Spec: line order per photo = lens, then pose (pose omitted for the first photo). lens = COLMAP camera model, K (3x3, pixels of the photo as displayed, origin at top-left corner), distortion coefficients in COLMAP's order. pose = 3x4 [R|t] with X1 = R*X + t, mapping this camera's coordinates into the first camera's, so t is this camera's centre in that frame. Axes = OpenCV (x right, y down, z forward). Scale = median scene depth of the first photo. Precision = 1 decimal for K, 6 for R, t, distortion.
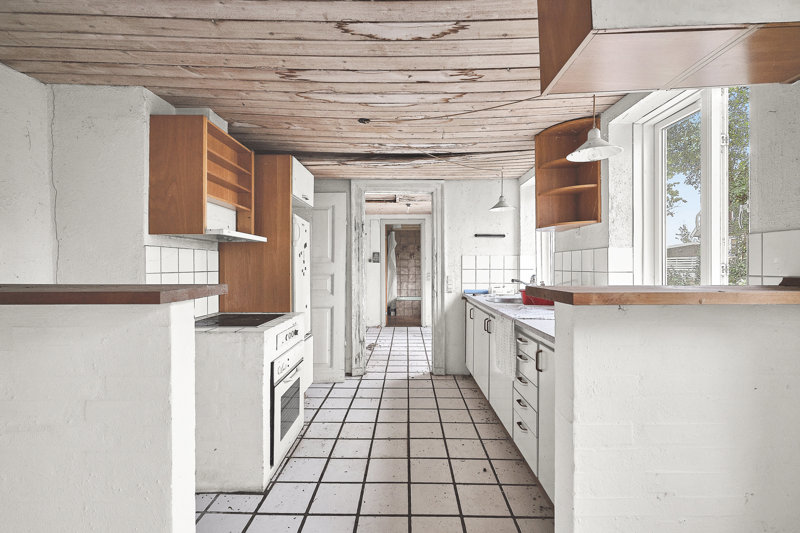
lens RADIAL K [[354.1, 0, 407.9], [0, 354.1, 266.6], [0, 0, 1]] dist [-0.001442, -0.000251]
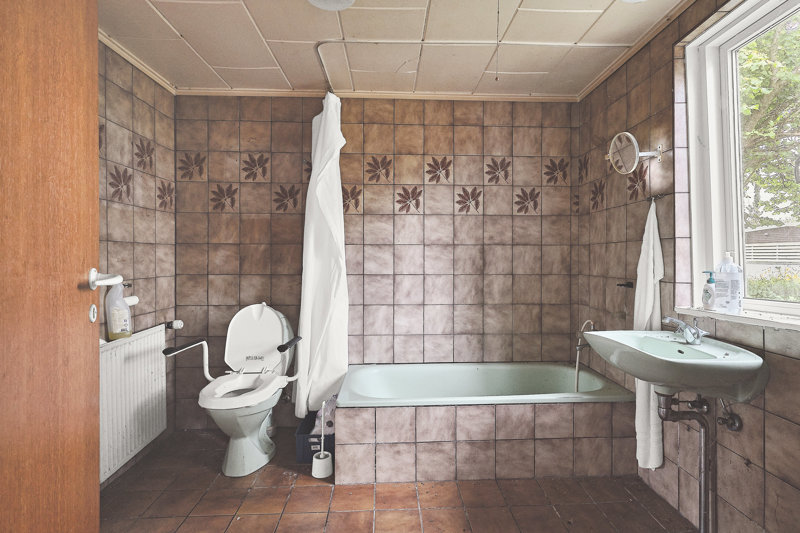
lens RADIAL K [[391.4, 0, 400.0], [0, 391.4, 266.5], [0, 0, 1]] dist [-0.001724, 0.000023]
pose [[0.999815, 0.000980, 0.019217, -0.002135], [-0.001428, 0.999727, 0.023317, 0.027442], [-0.019189, -0.023340, 0.999543, 1.967850]]
